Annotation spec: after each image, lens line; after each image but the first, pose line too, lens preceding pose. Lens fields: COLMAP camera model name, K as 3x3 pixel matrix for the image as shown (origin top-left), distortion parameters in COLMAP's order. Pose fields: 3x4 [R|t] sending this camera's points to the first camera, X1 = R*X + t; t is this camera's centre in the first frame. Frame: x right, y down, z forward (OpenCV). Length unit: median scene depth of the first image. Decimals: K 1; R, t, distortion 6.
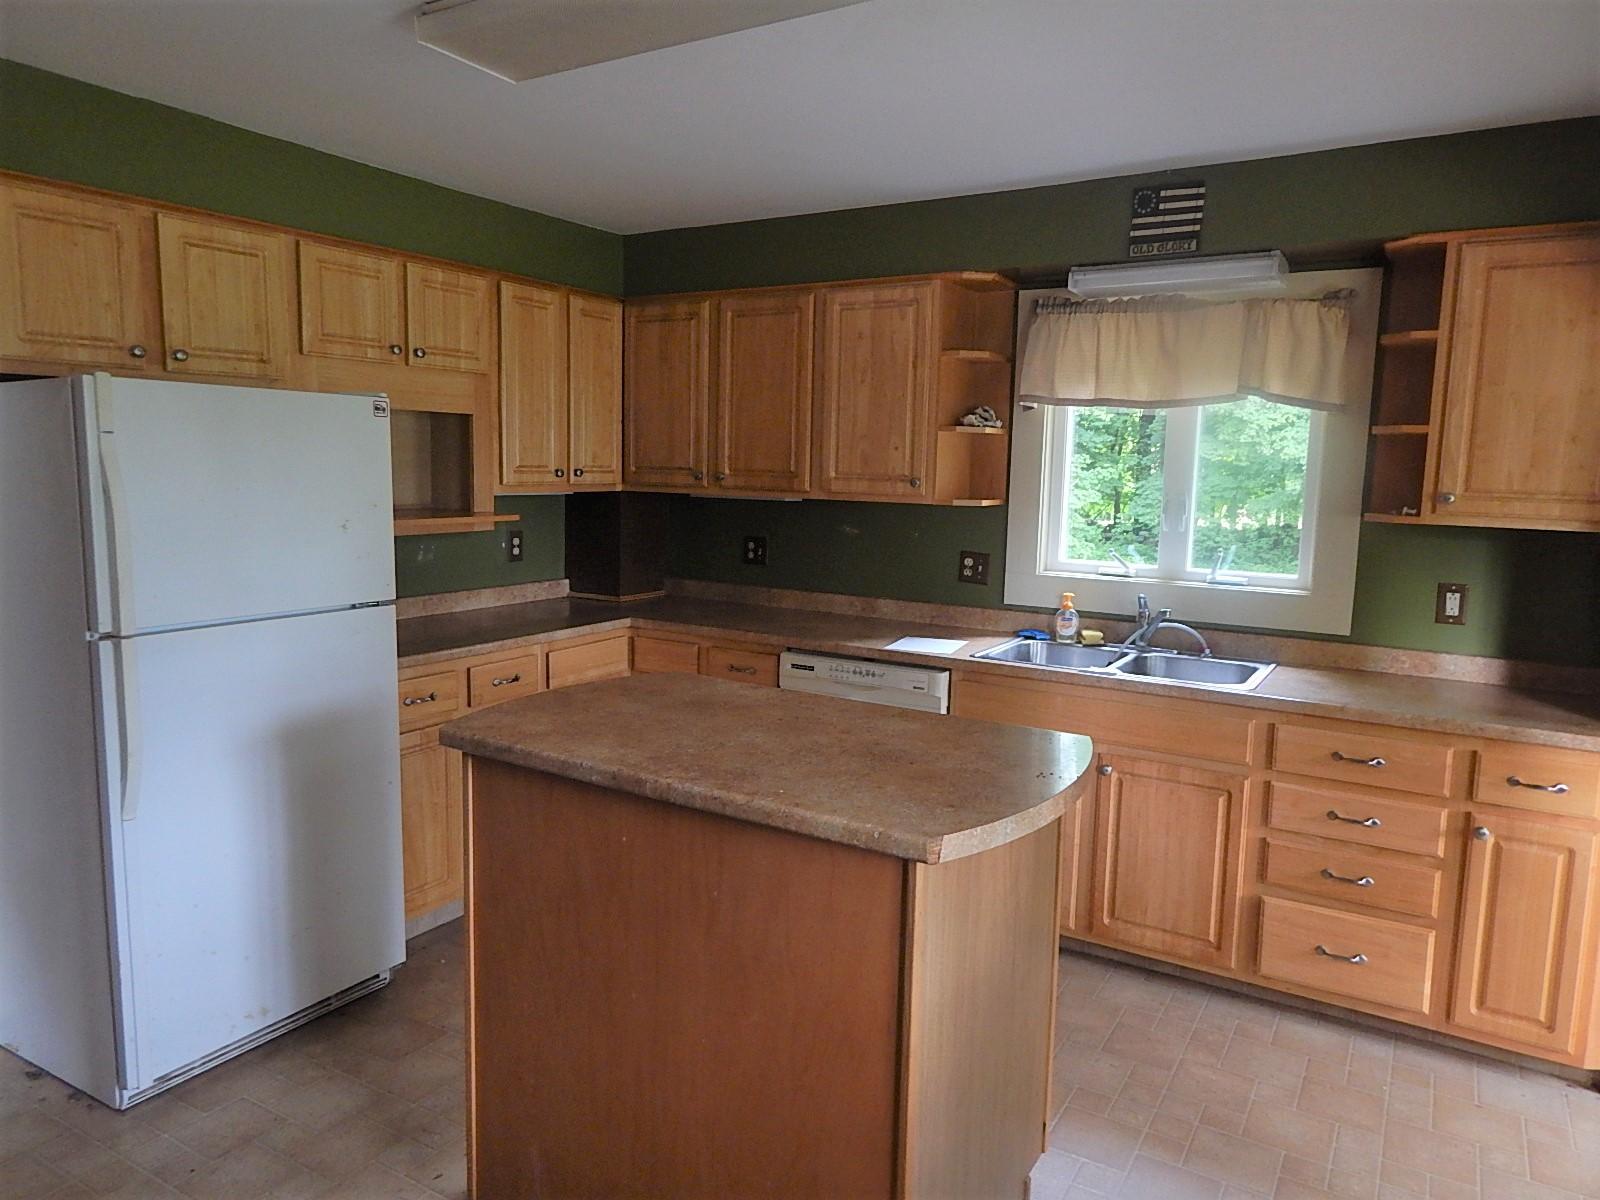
lens RADIAL K [[1061.3, 0, 790.3], [0, 1061.3, 600.1], [0, 0, 1]] dist [0.001007, 0.003073]
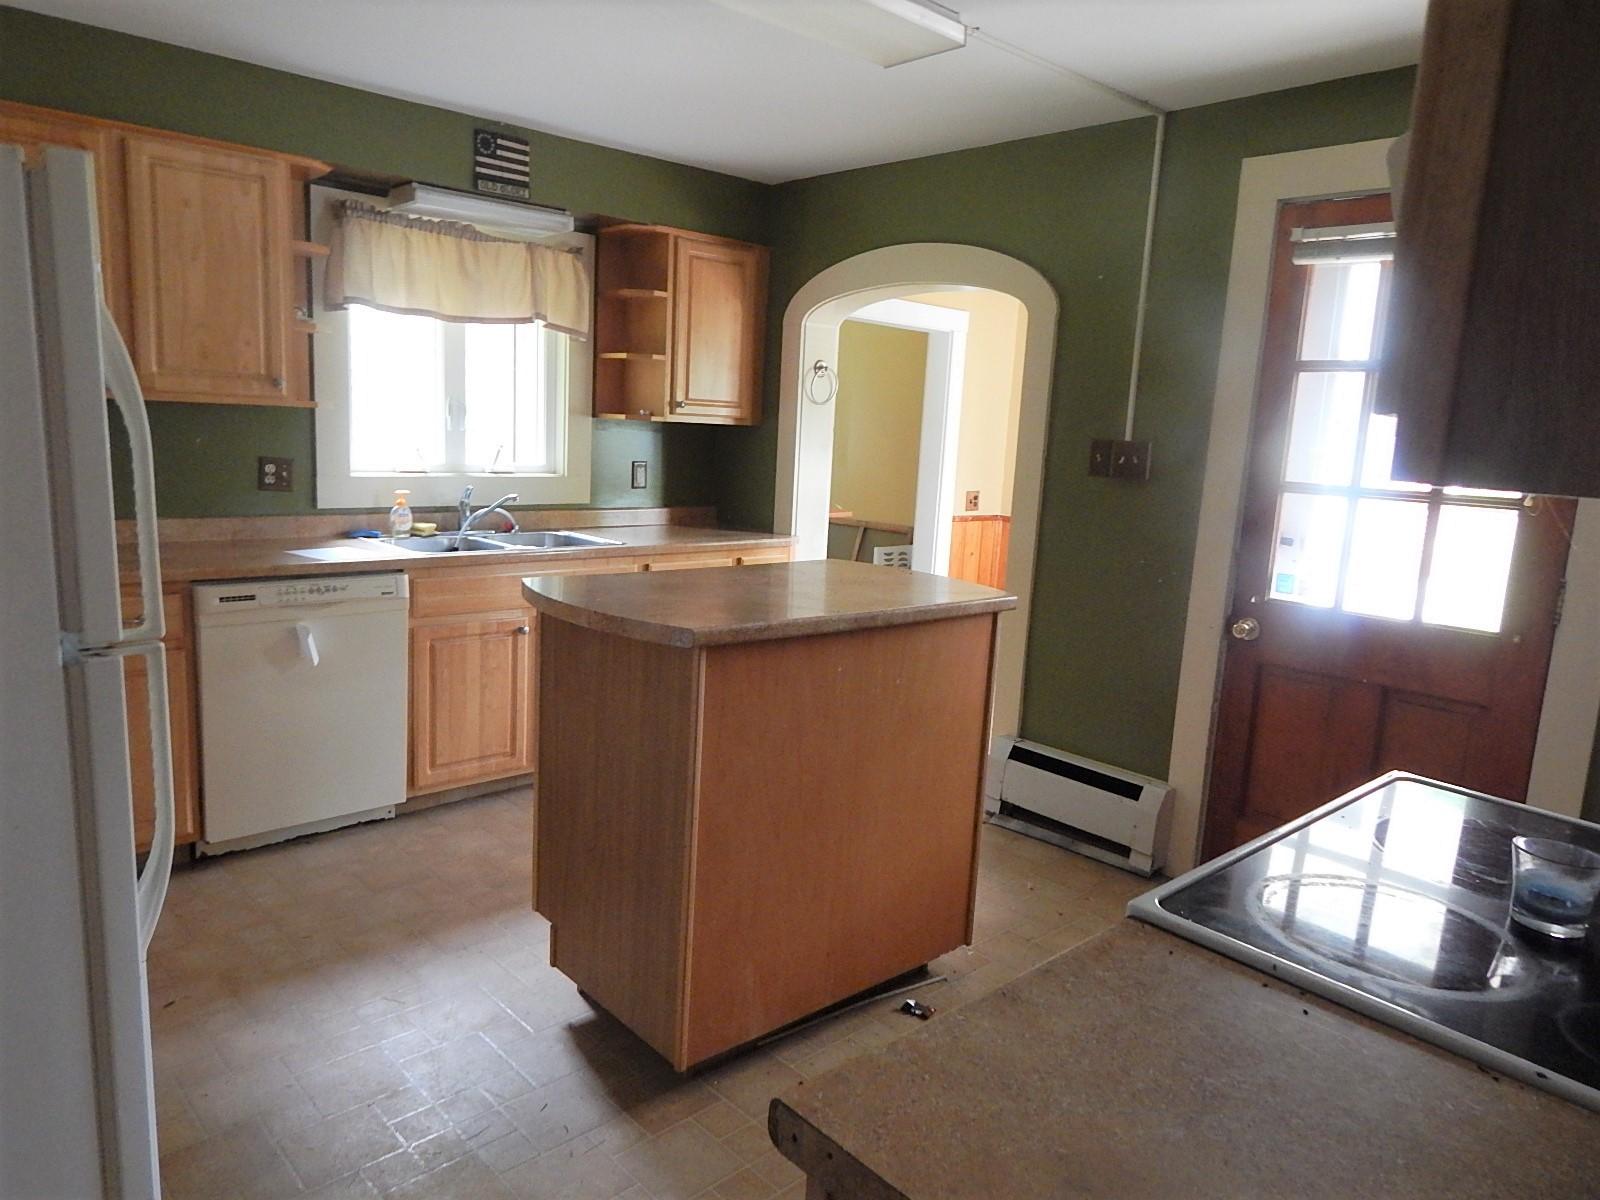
lens RADIAL K [[1061.3, 0, 790.3], [0, 1061.3, 600.1], [0, 0, 1]] dist [0.001007, 0.003073]
pose [[0.280938, -0.170720, 0.944420, -0.677656], [0.078995, 0.984826, 0.154525, -0.033291], [-0.956469, 0.031193, 0.290161, 0.323925]]
